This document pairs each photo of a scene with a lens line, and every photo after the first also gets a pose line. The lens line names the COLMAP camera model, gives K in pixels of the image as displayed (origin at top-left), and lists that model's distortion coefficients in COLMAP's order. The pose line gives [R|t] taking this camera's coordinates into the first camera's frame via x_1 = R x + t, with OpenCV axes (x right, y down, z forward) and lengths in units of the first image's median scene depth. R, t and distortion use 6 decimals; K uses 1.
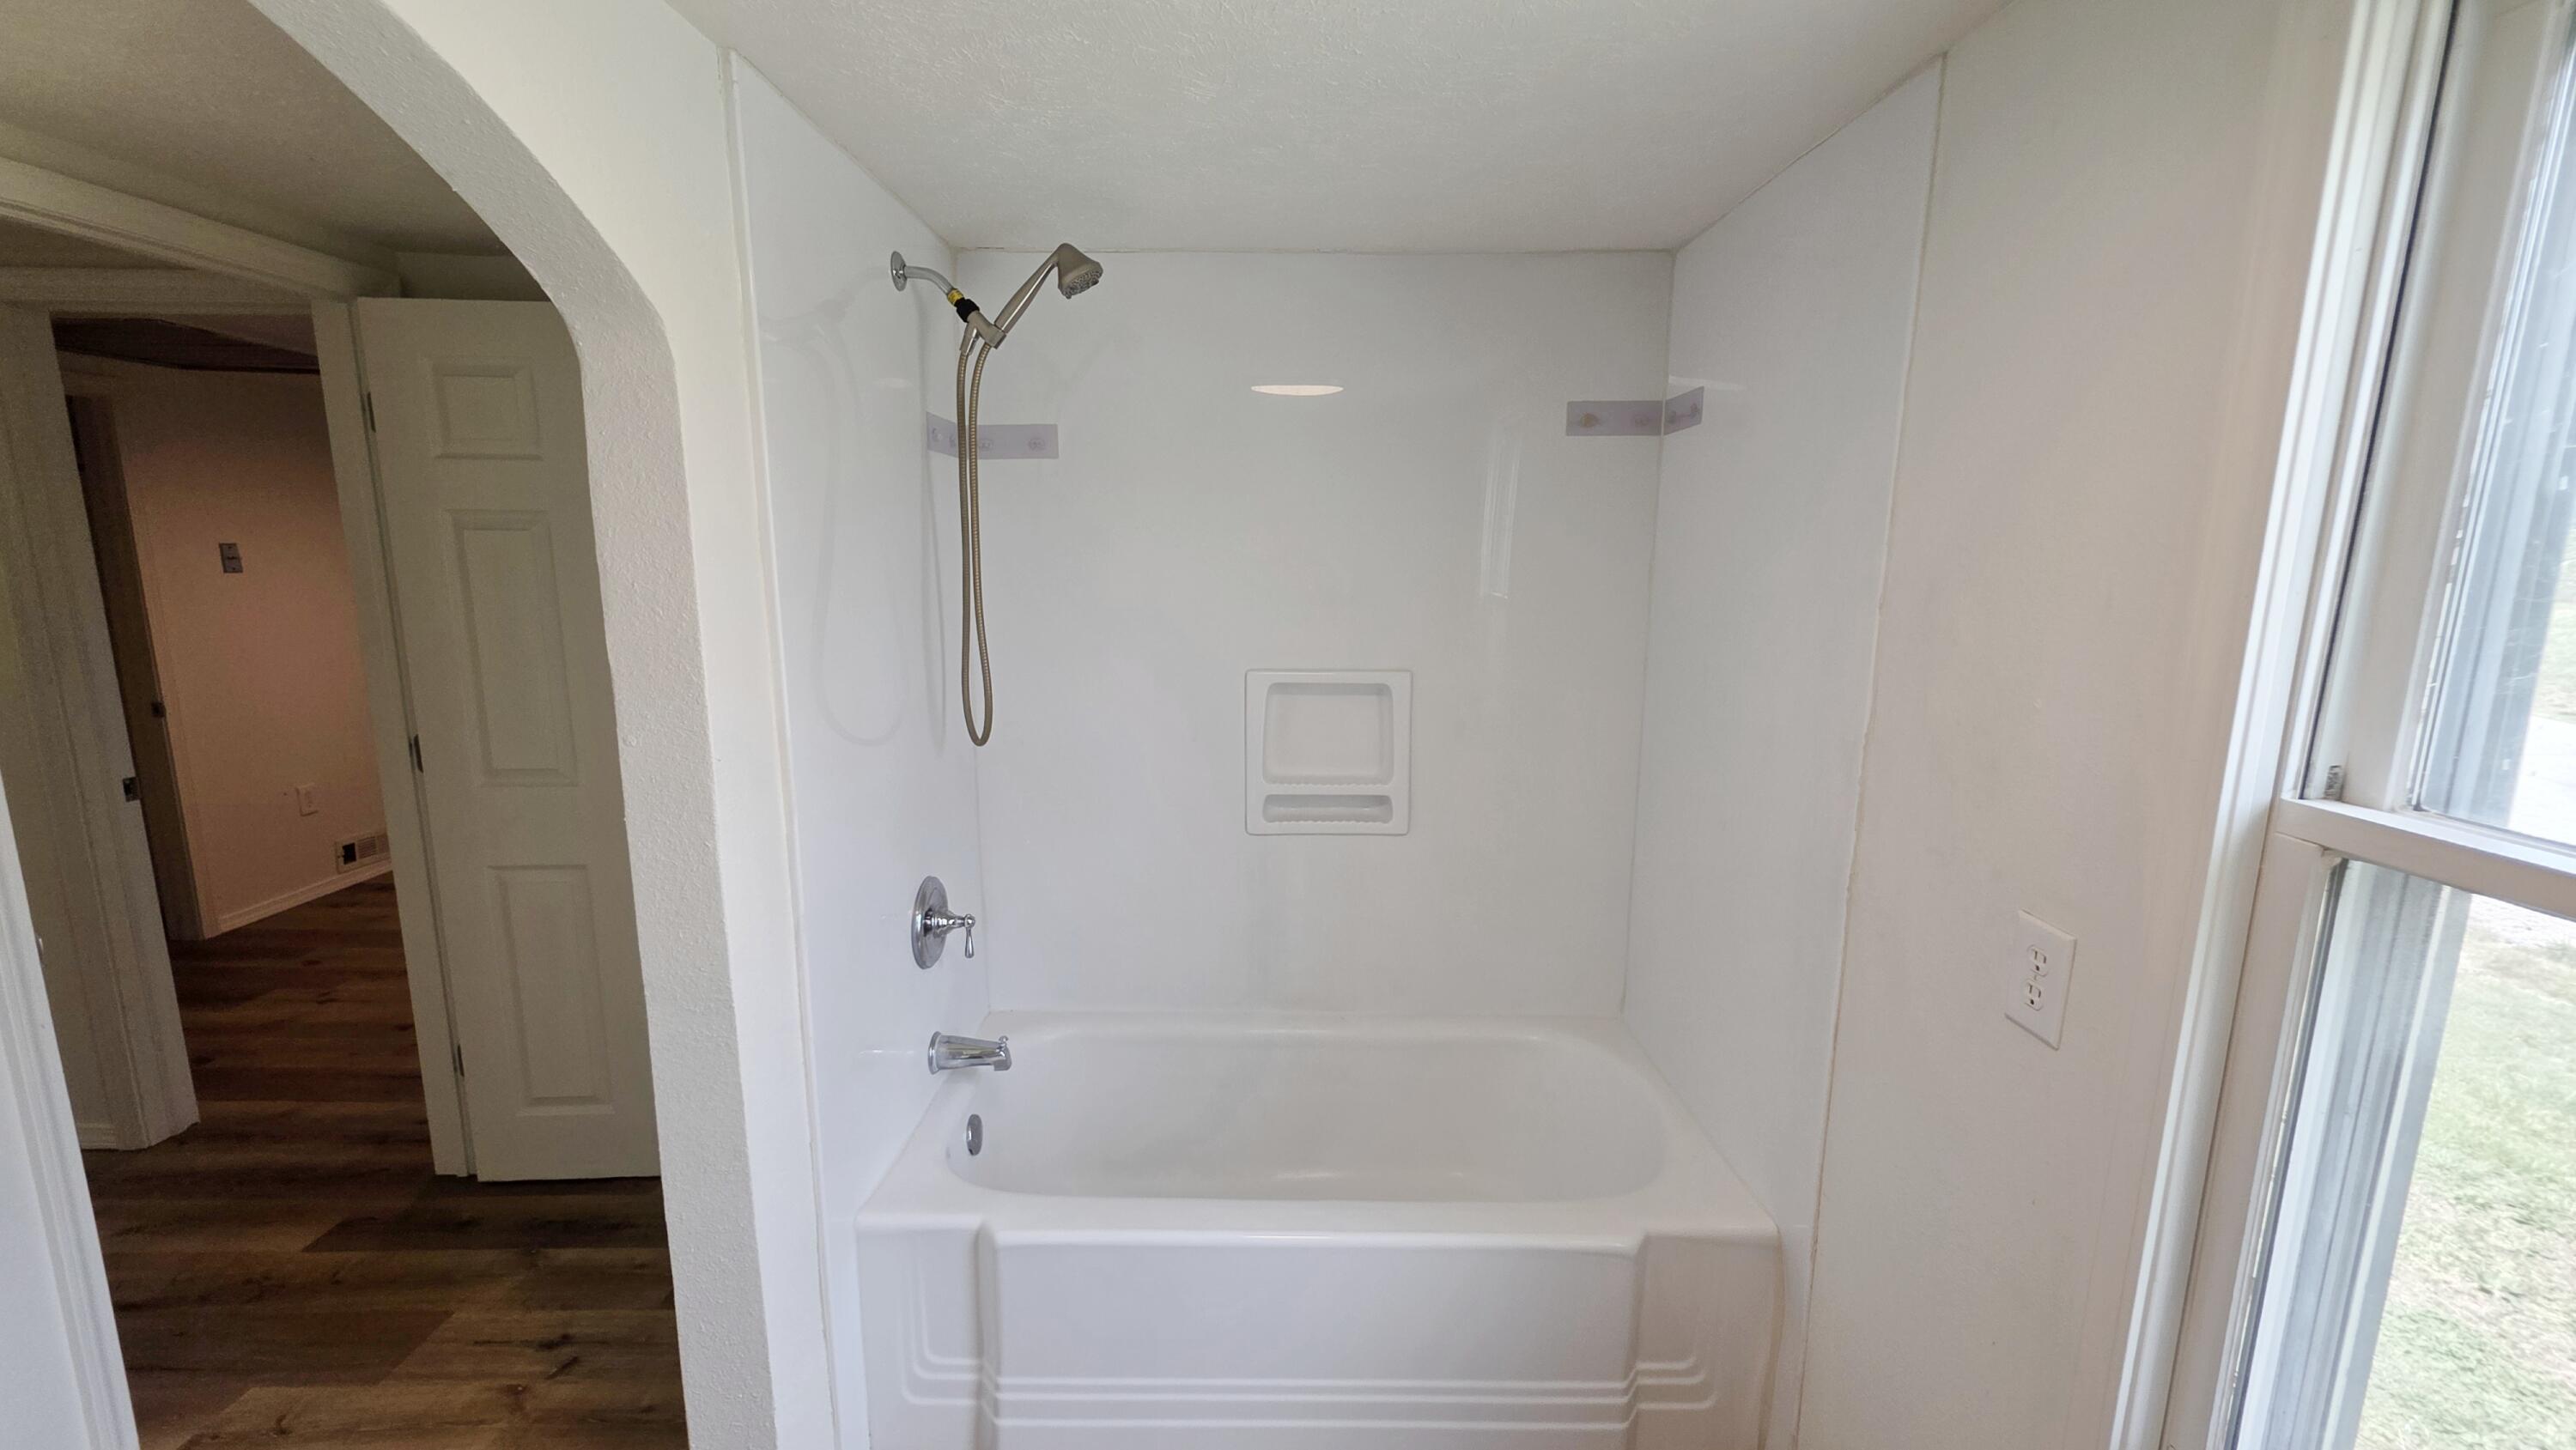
lens RADIAL K [[1023.0, 0, 1286.3], [0, 1023.0, 716.9], [0, 0, 1]] dist [0.008226, -0.000005]
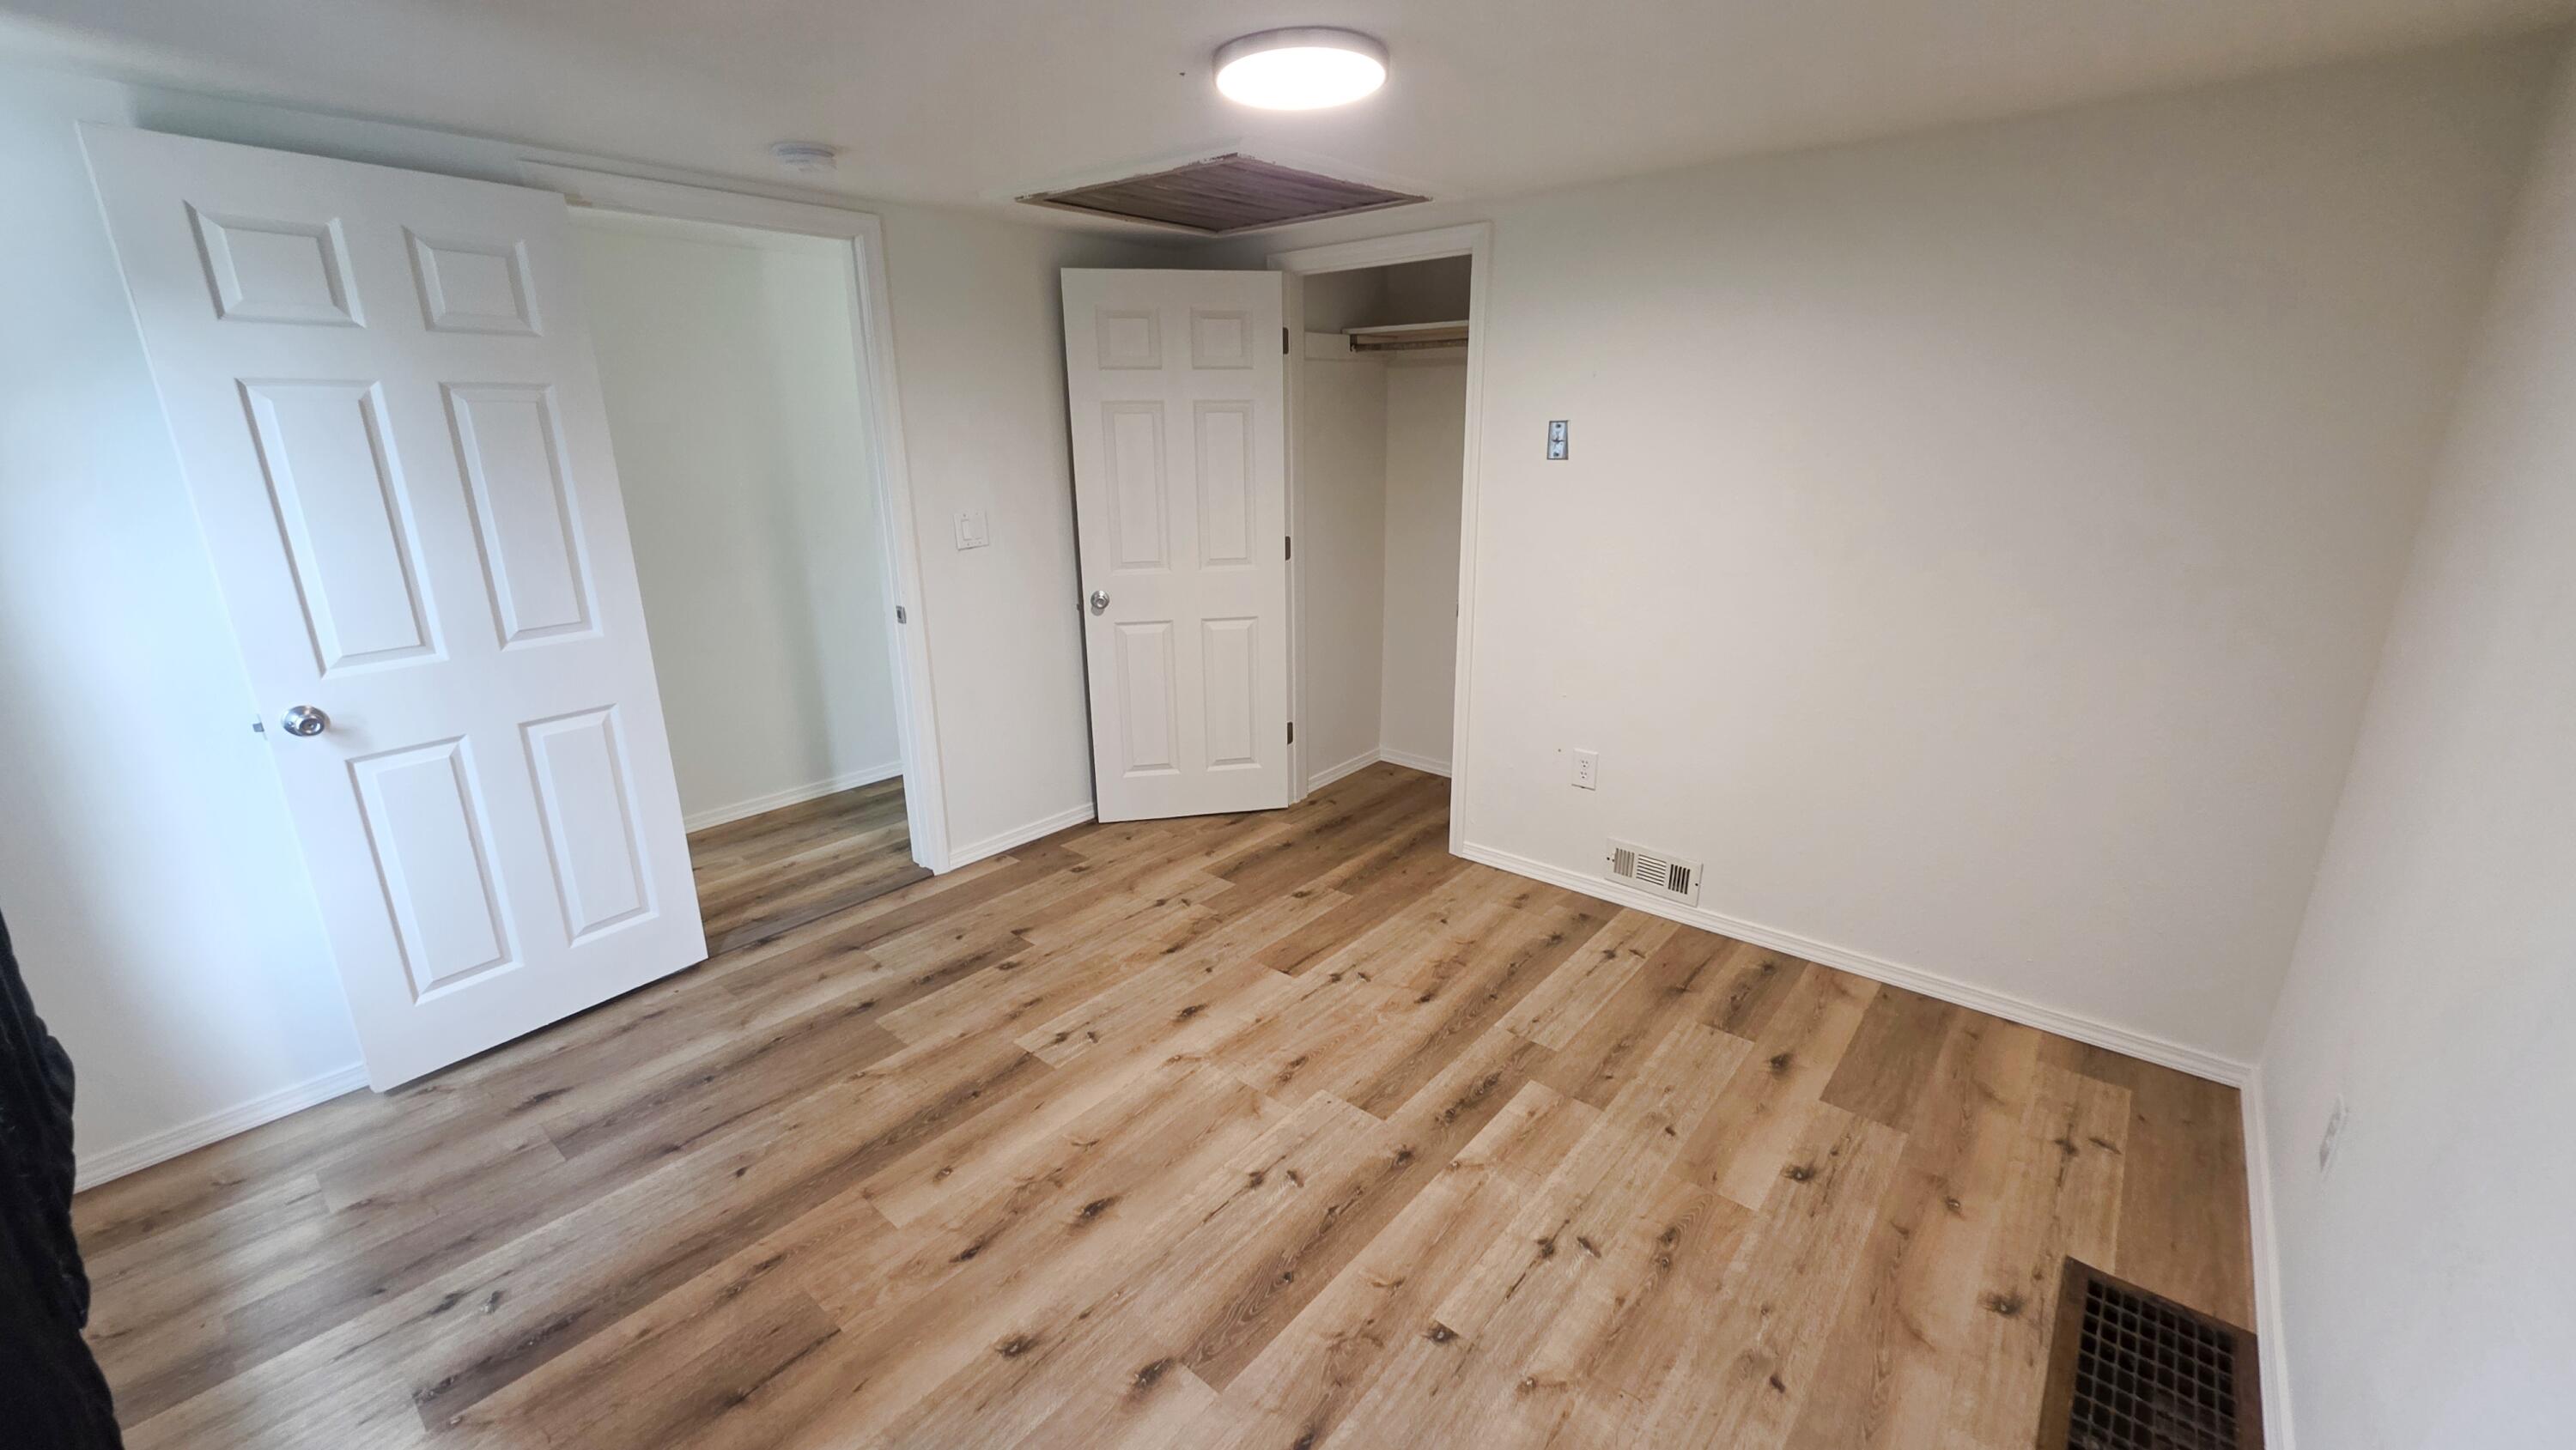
lens RADIAL K [[1023.0, 0, 1286.3], [0, 1023.0, 716.9], [0, 0, 1]] dist [0.008226, -0.000005]
pose [[-0.653354, 0.205198, -0.728712, -0.292991], [-0.126130, 0.919608, 0.372039, -0.223229], [0.746471, 0.334985, -0.574948, 1.363119]]
